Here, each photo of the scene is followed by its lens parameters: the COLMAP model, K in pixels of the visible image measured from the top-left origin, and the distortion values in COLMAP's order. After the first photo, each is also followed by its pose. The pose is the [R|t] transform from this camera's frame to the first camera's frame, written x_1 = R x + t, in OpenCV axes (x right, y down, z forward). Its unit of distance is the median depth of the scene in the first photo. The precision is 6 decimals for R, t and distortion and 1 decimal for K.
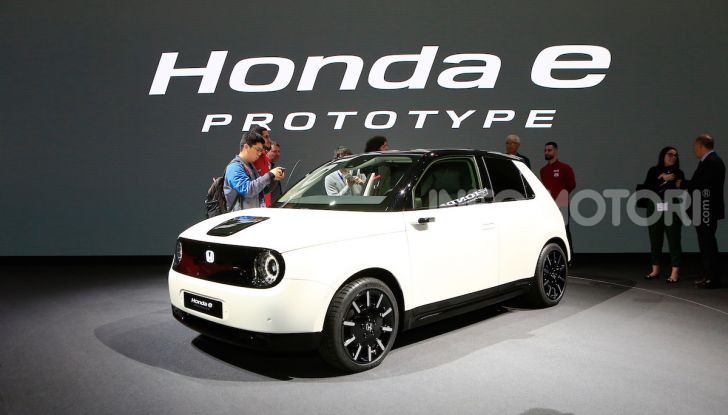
lens RADIAL K [[576.4, 0, 363.7], [0, 576.4, 208.4], [0, 0, 1]] dist [-0.093447, 0.003693]
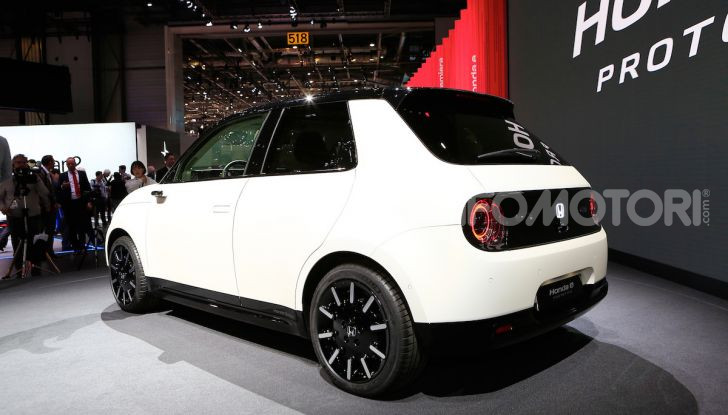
lens RADIAL K [[578.8, 0, 355.6], [0, 578.8, 189.3], [0, 0, 1]] dist [0.030389, 0.009958]
pose [[0.009615, 0.032250, -0.999434, 0.553087], [-0.026592, 0.999135, 0.031985, -0.013189], [0.999600, 0.026269, 0.010464, 0.660365]]
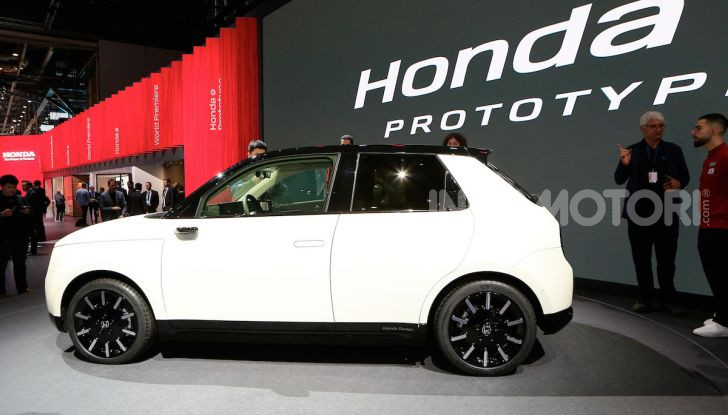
lens RADIAL K [[505.8, 0, 357.6], [0, 505.8, 214.7], [0, 0, 1]] dist [-0.056951, 0.024288]
pose [[0.637554, 0.046168, -0.769021, 0.448093], [-0.027621, 0.998931, 0.037072, -0.020263], [0.769911, -0.002395, 0.638147, 0.339781]]
